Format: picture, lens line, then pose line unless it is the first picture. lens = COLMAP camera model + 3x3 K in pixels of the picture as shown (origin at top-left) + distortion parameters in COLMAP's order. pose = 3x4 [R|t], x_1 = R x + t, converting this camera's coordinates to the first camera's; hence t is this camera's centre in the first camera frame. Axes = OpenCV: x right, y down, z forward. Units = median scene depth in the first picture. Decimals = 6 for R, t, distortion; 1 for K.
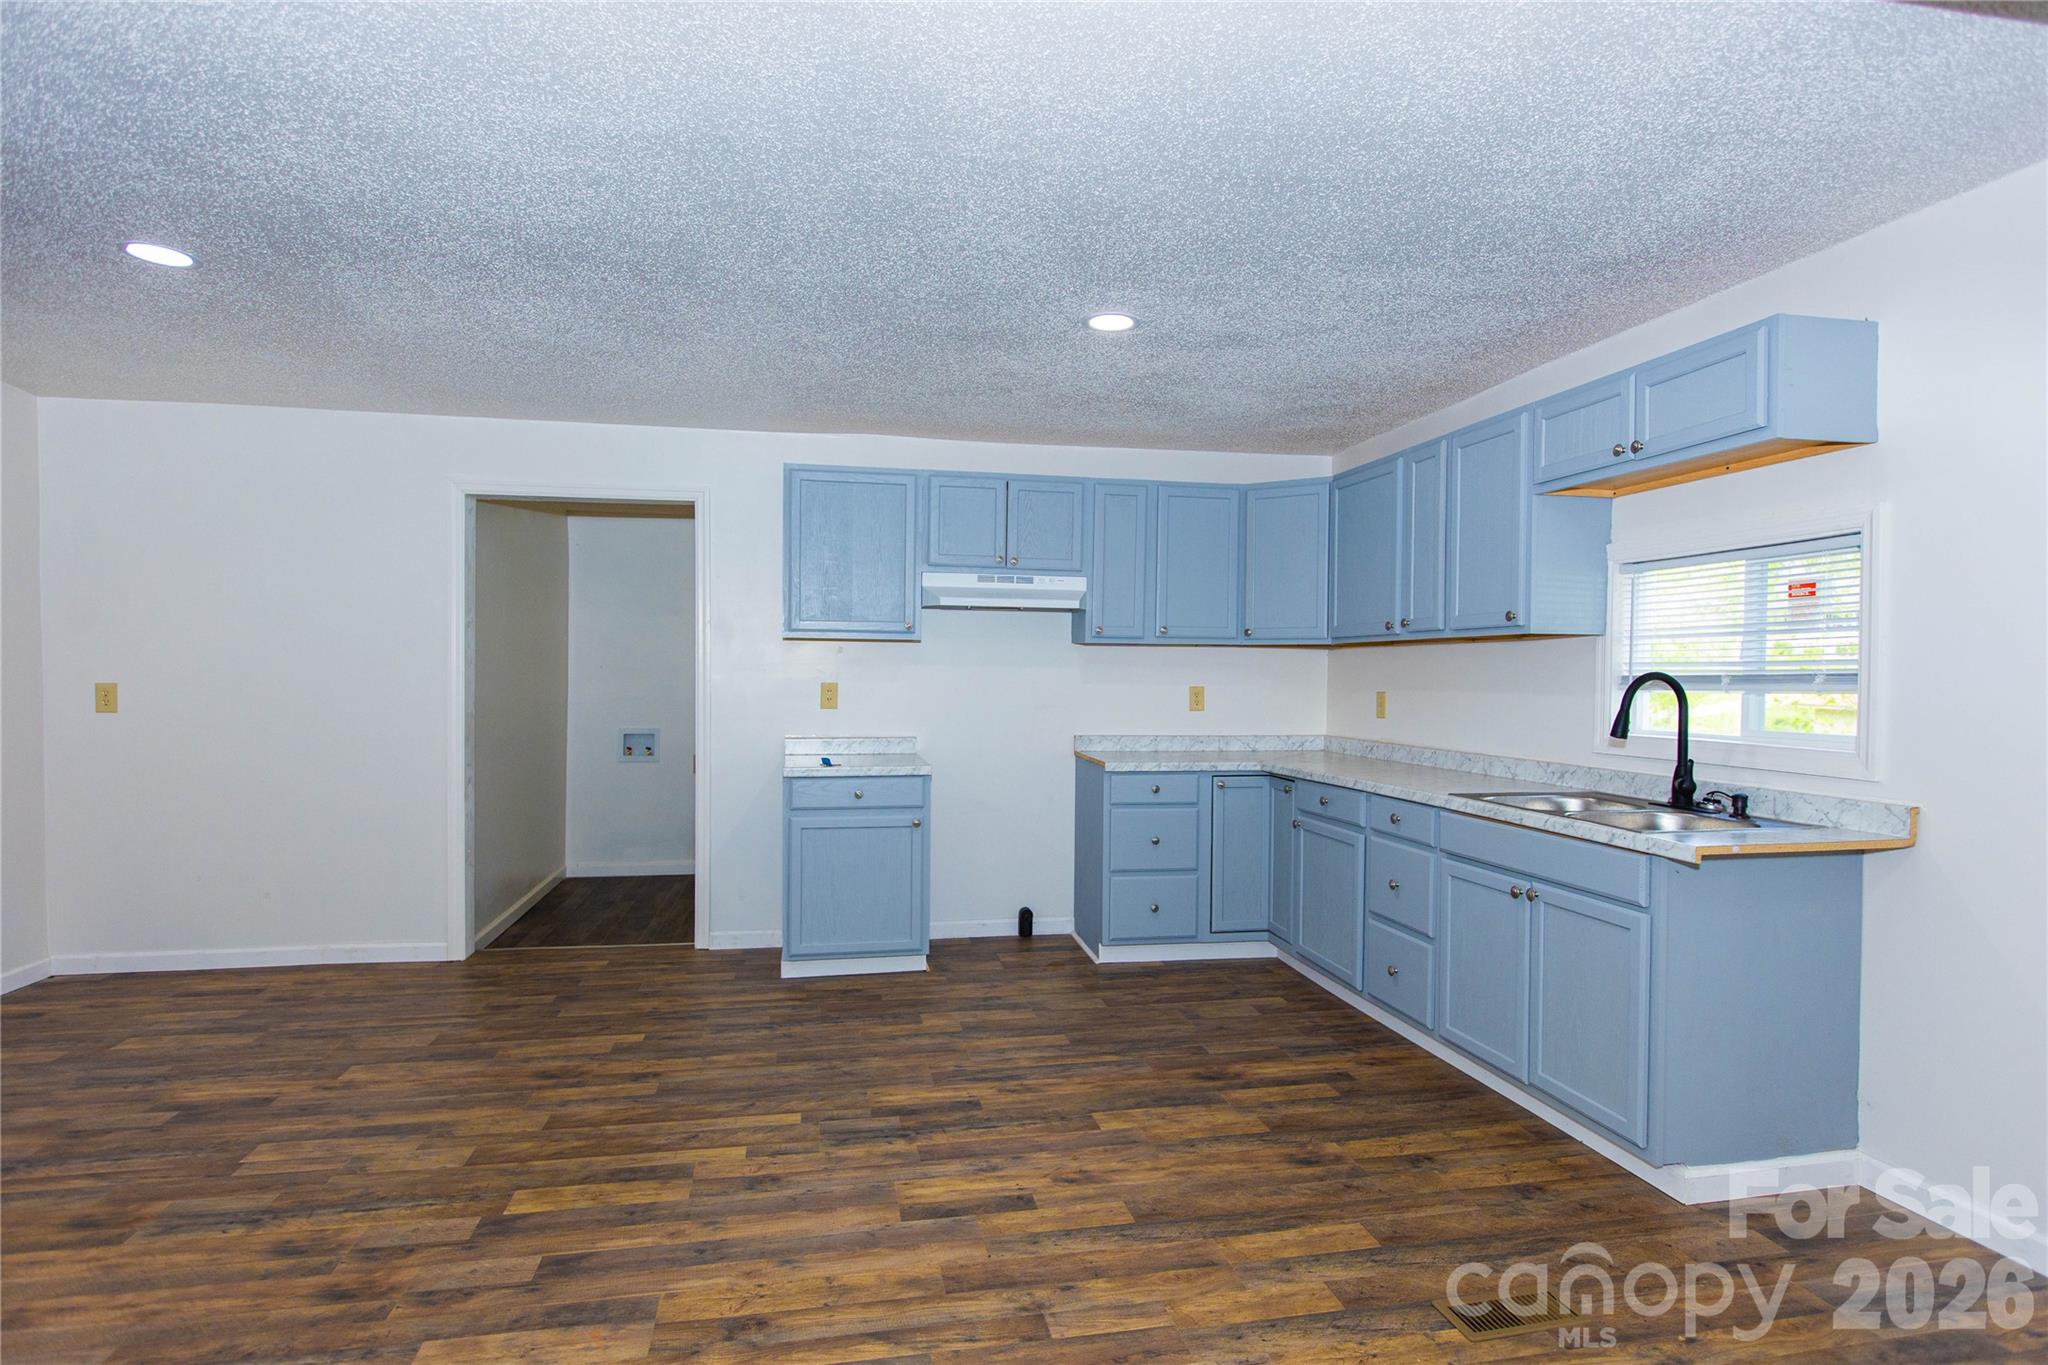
lens RADIAL K [[1112.4, 0, 1017.9], [0, 1112.4, 690.6], [0, 0, 1]] dist [-0.006994, 0.000355]
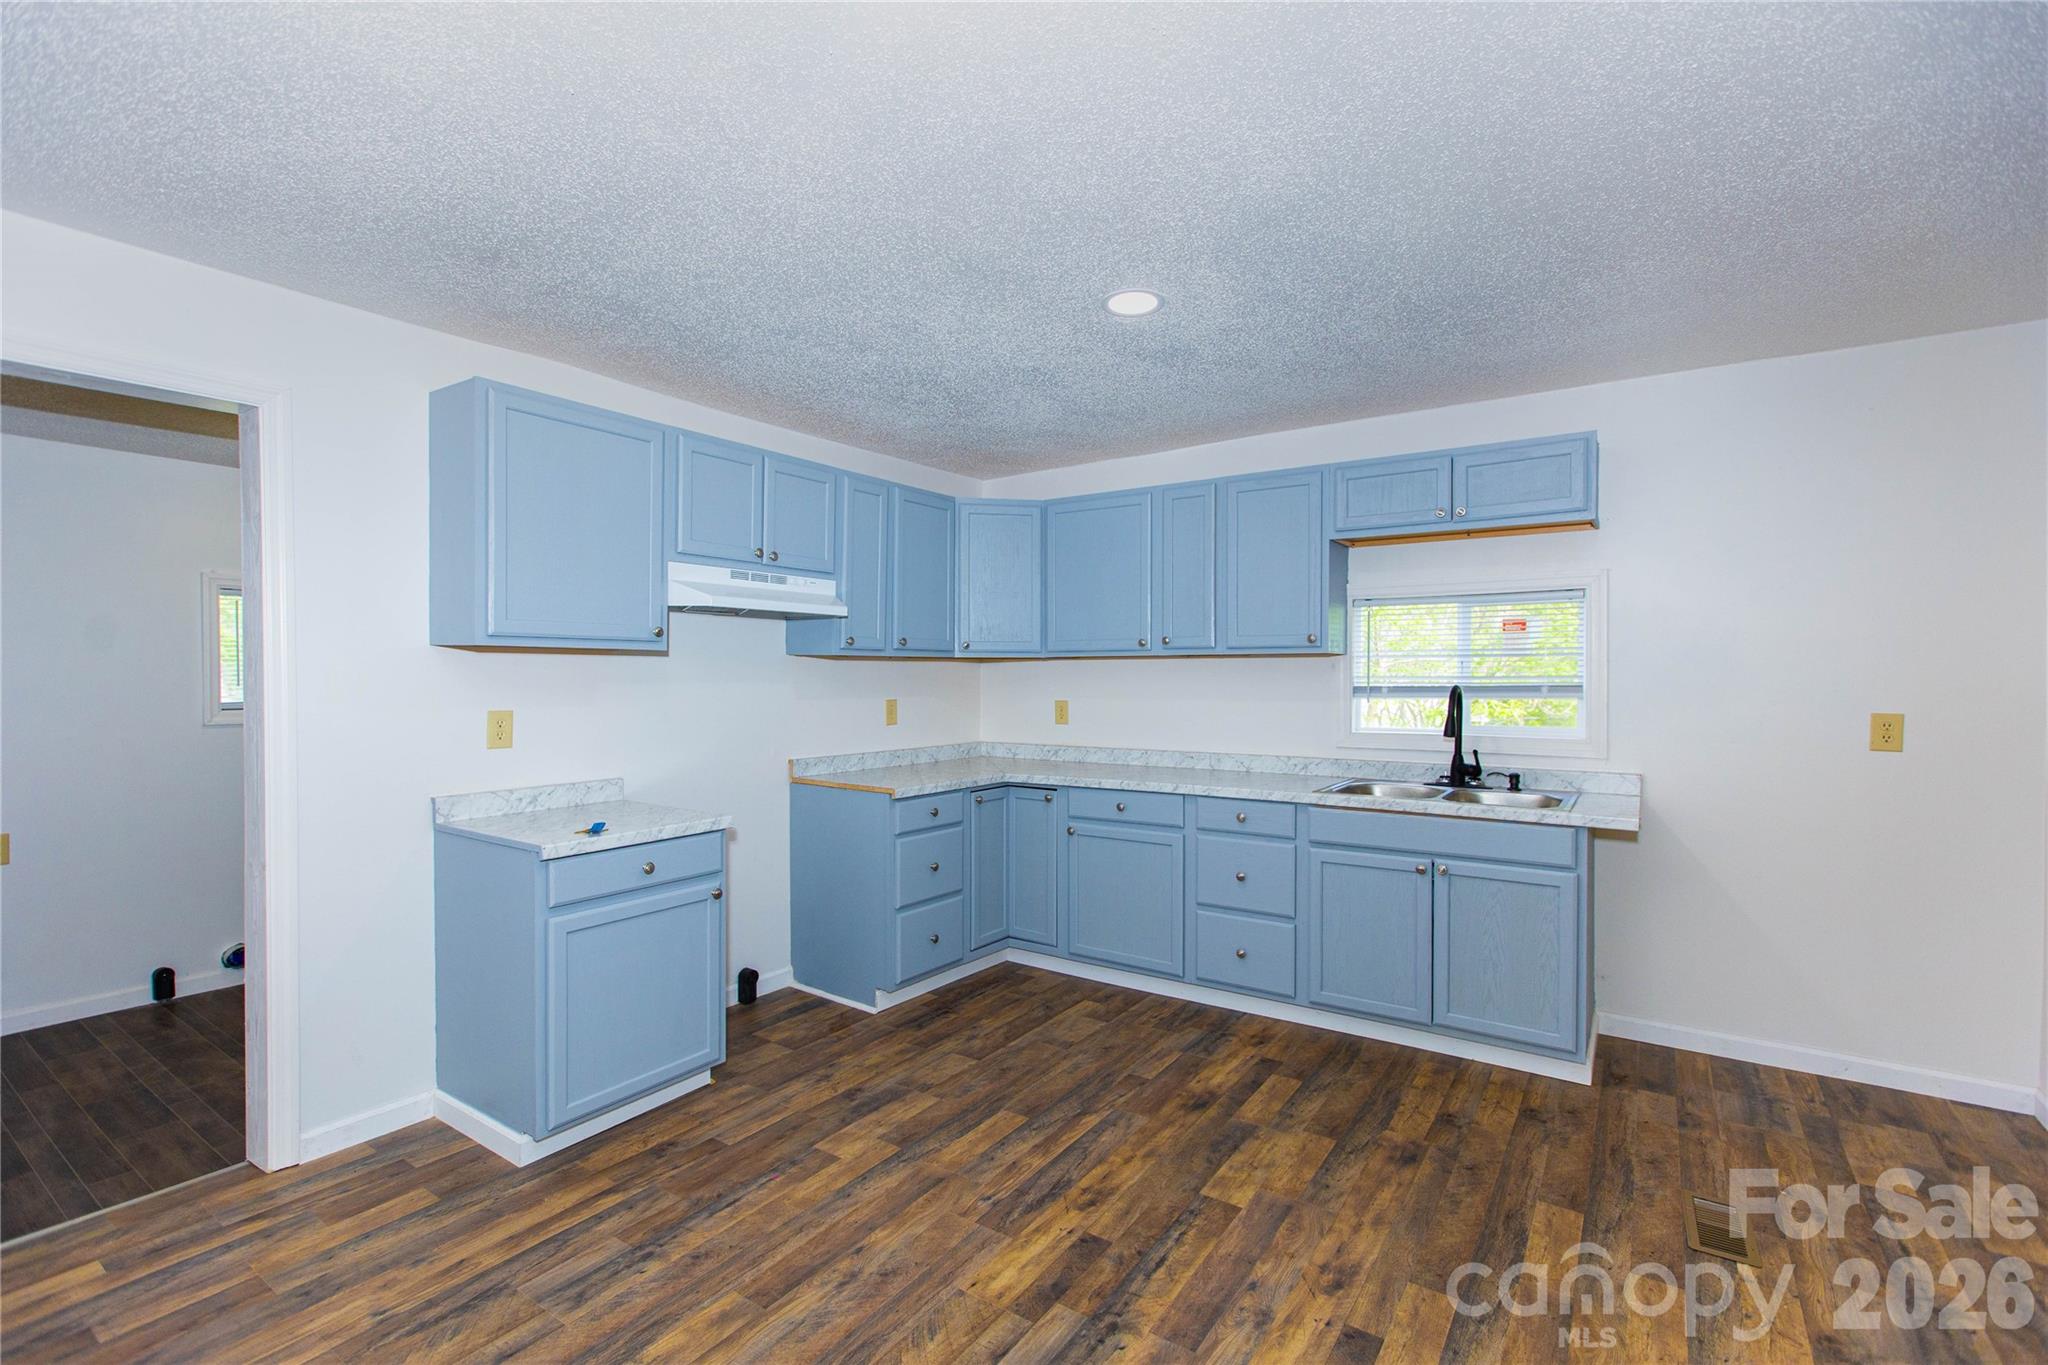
lens RADIAL K [[926.4, 0, 1038.5], [0, 926.4, 687.6], [0, 0, 1]] dist [0.003367, -0.000301]
pose [[0.703878, -0.018333, 0.710084, -0.533079], [0.018344, 0.999803, 0.007629, -0.030275], [-0.710084, 0.007656, 0.704076, 0.557708]]
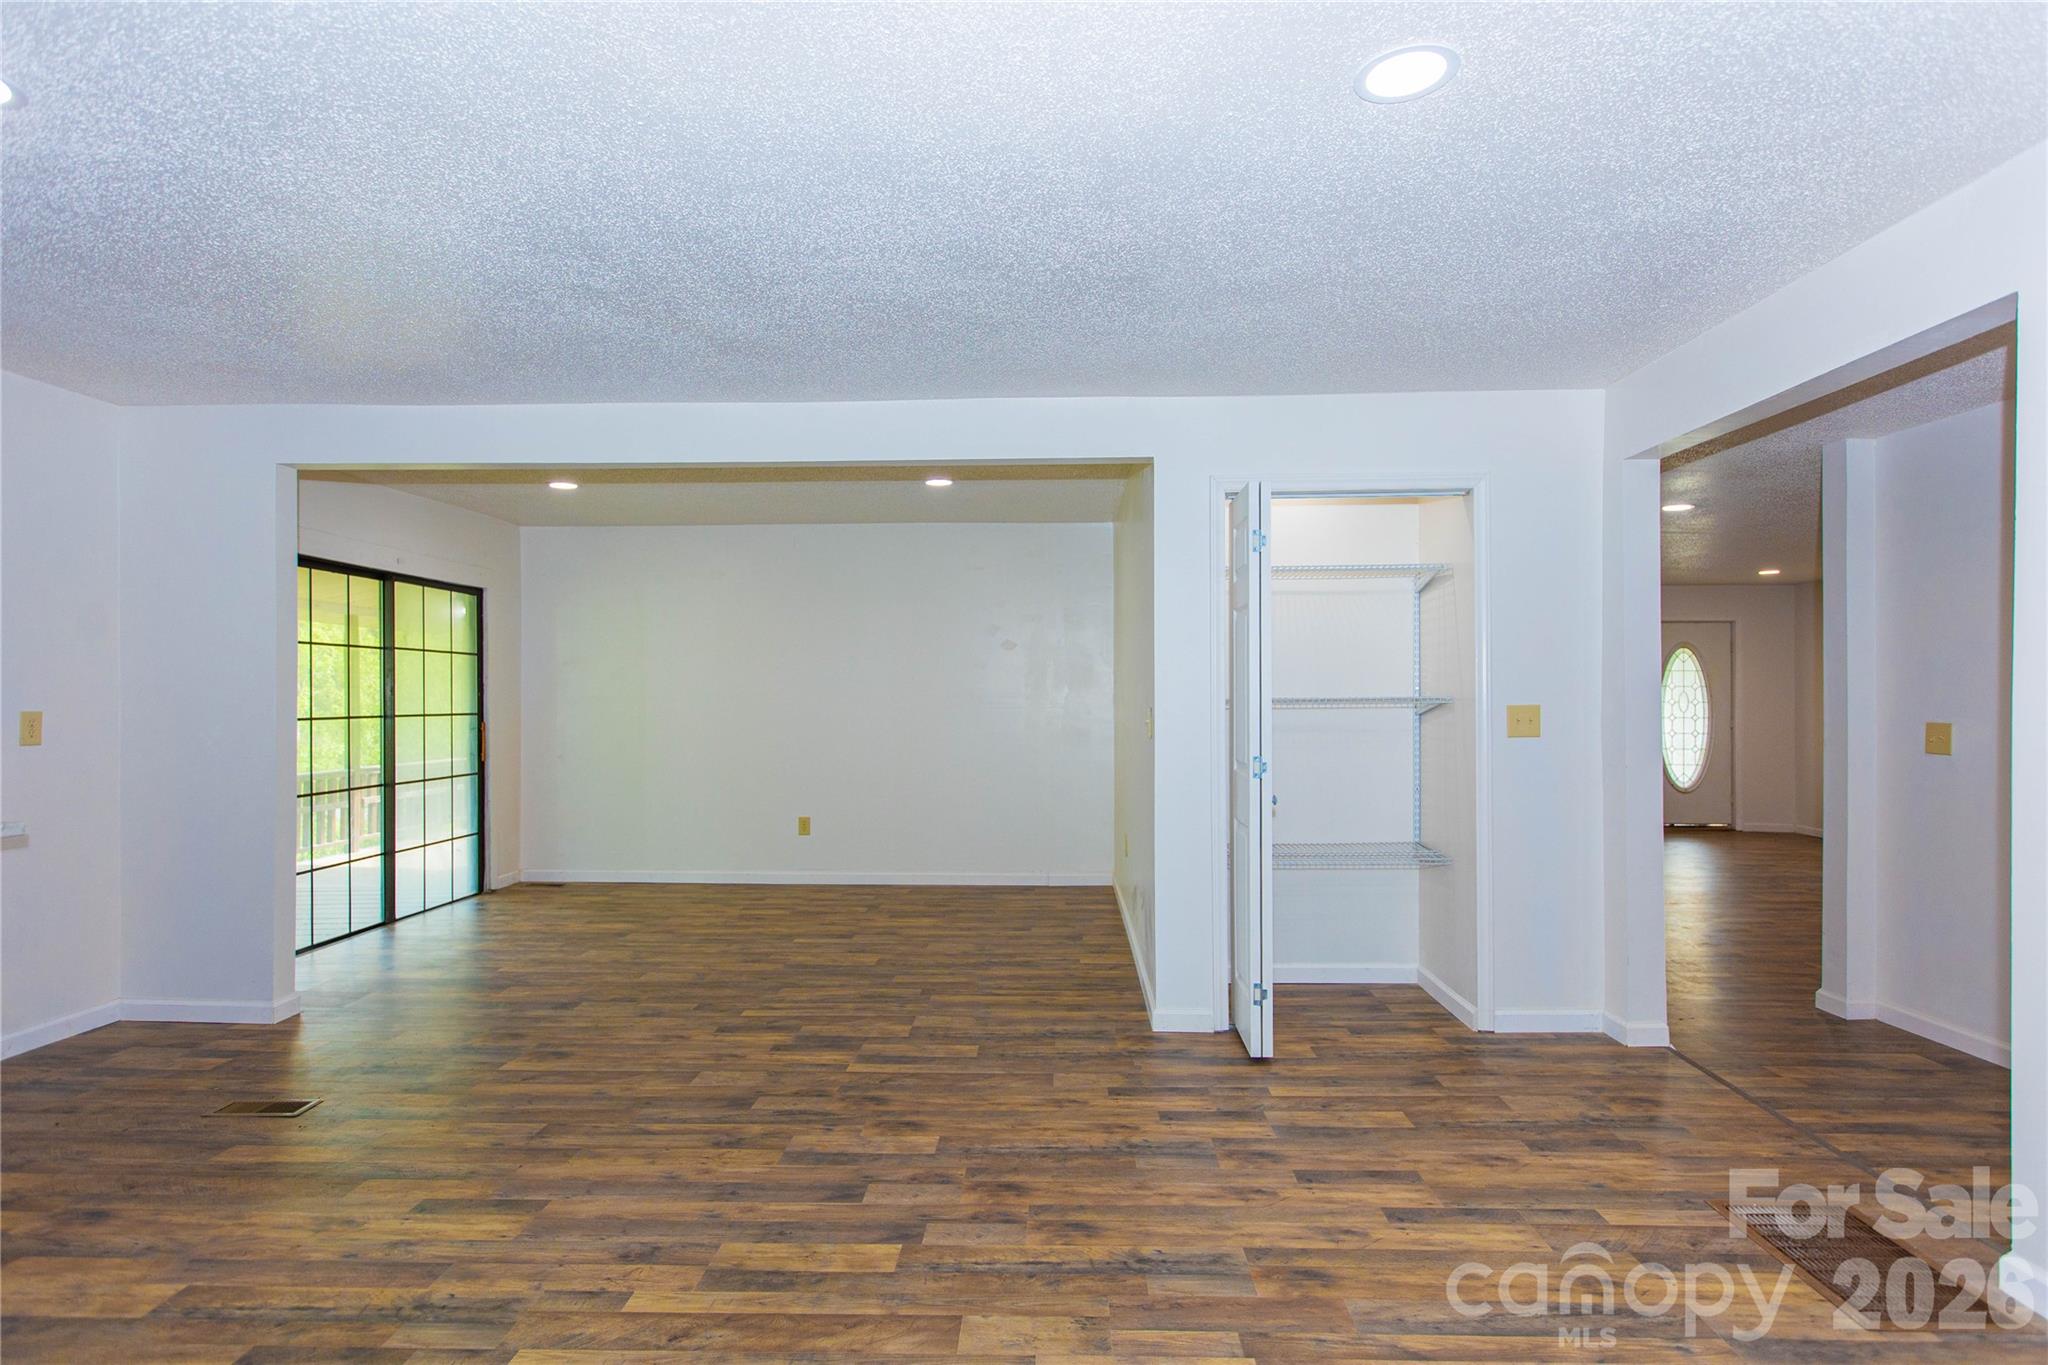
lens RADIAL K [[1046.4, 0, 1030.3], [0, 1046.4, 698.8], [0, 0, 1]] dist [0.003754, 0.001137]
pose [[-0.977356, -0.009382, 0.211392, -0.613665], [-0.005334, 0.999791, 0.019711, -0.028038], [-0.211533, 0.018137, -0.977203, 1.500431]]
